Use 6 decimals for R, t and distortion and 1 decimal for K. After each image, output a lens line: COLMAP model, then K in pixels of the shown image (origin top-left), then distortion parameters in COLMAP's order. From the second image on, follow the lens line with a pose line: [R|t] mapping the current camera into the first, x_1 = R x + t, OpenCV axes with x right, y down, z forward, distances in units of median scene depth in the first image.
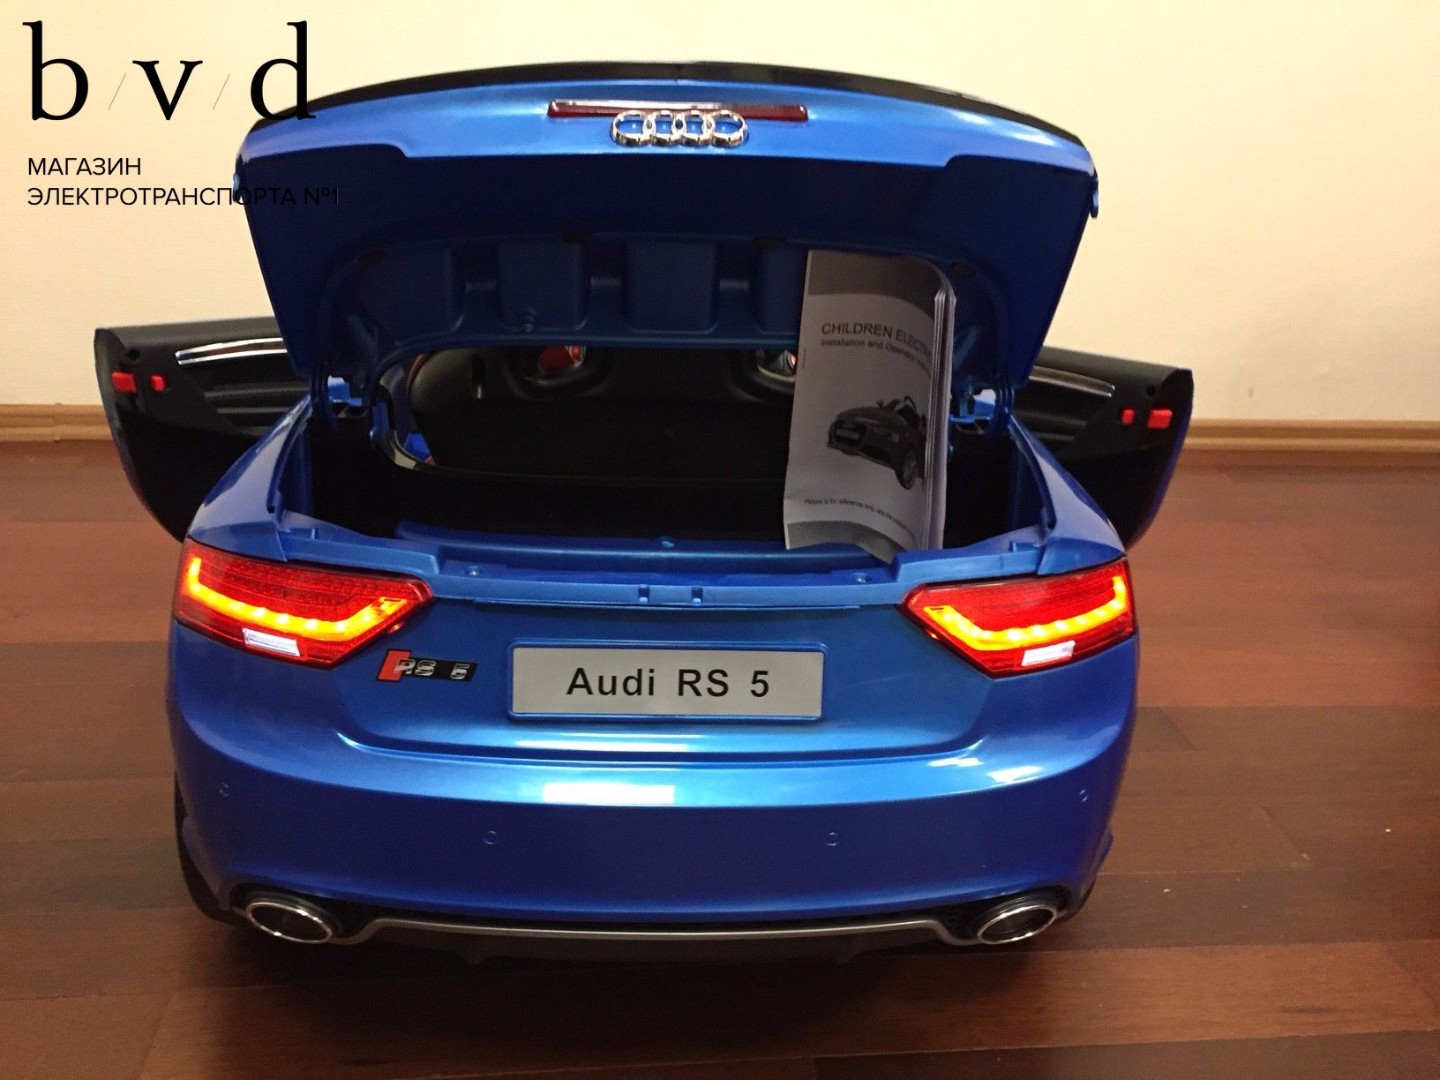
lens RADIAL K [[1263.1, 0, 720.0], [0, 1263.1, 540.0], [0, 0, 1]] dist [0.051145, 0.001353]
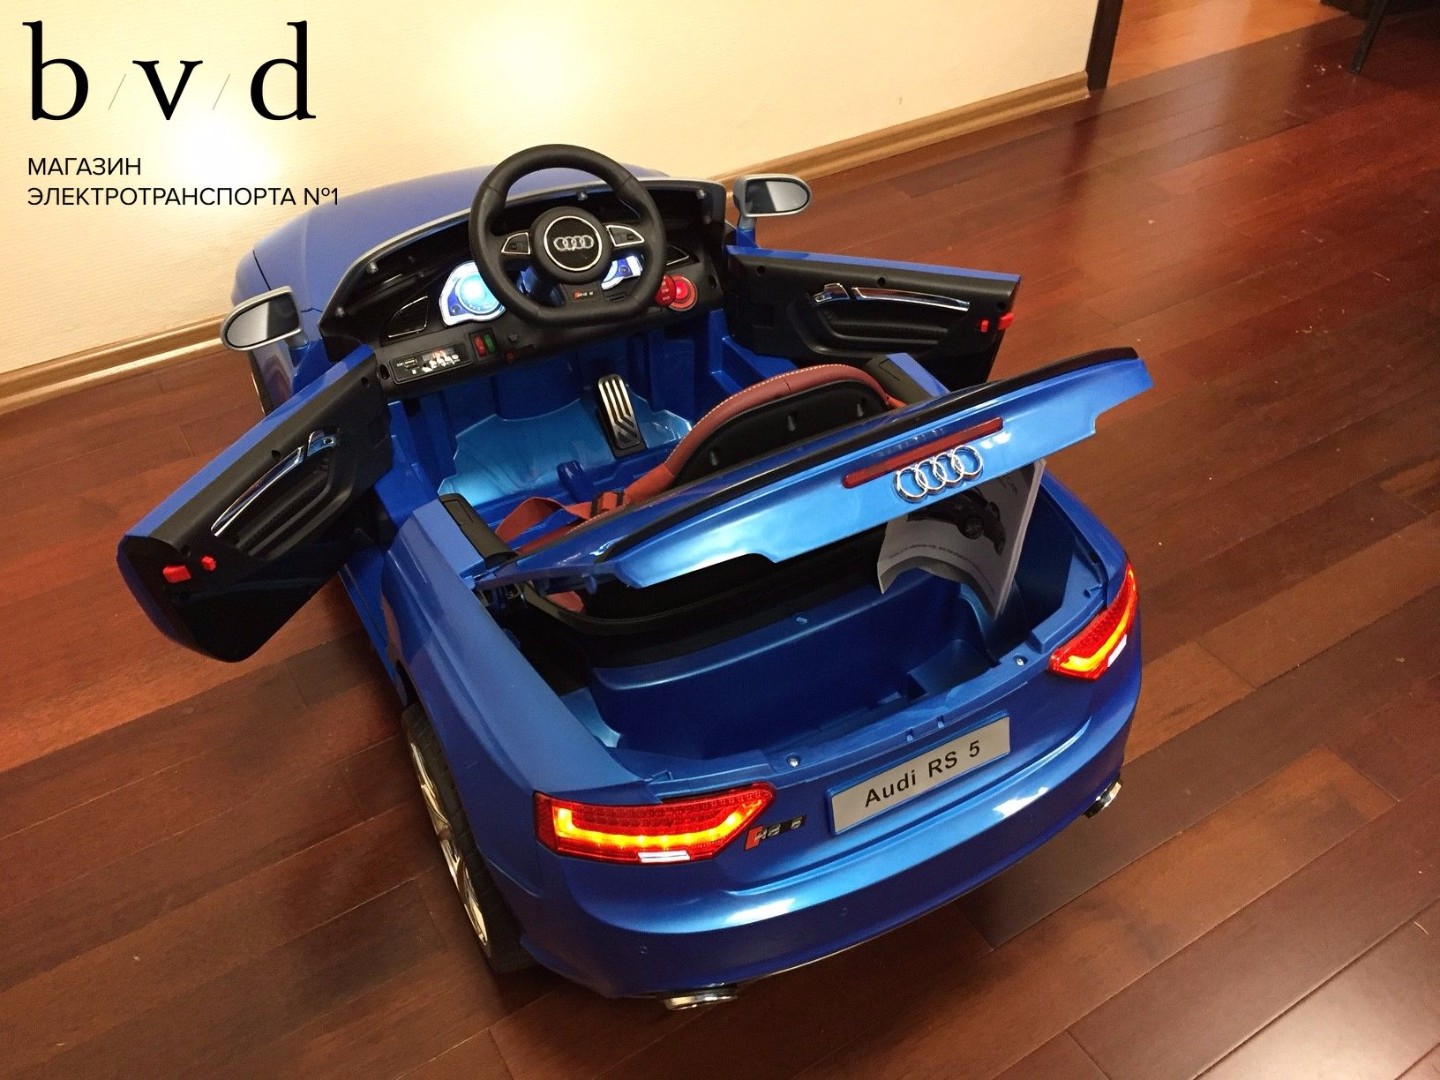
lens RADIAL K [[1263.1, 0, 720.0], [0, 1263.1, 540.0], [0, 0, 1]] dist [0.051145, 0.001353]
pose [[0.898244, -0.330100, 0.290159, -0.586766], [0.205685, 0.899182, 0.386220, -0.741868], [-0.388397, -0.287238, 0.875581, -0.112147]]
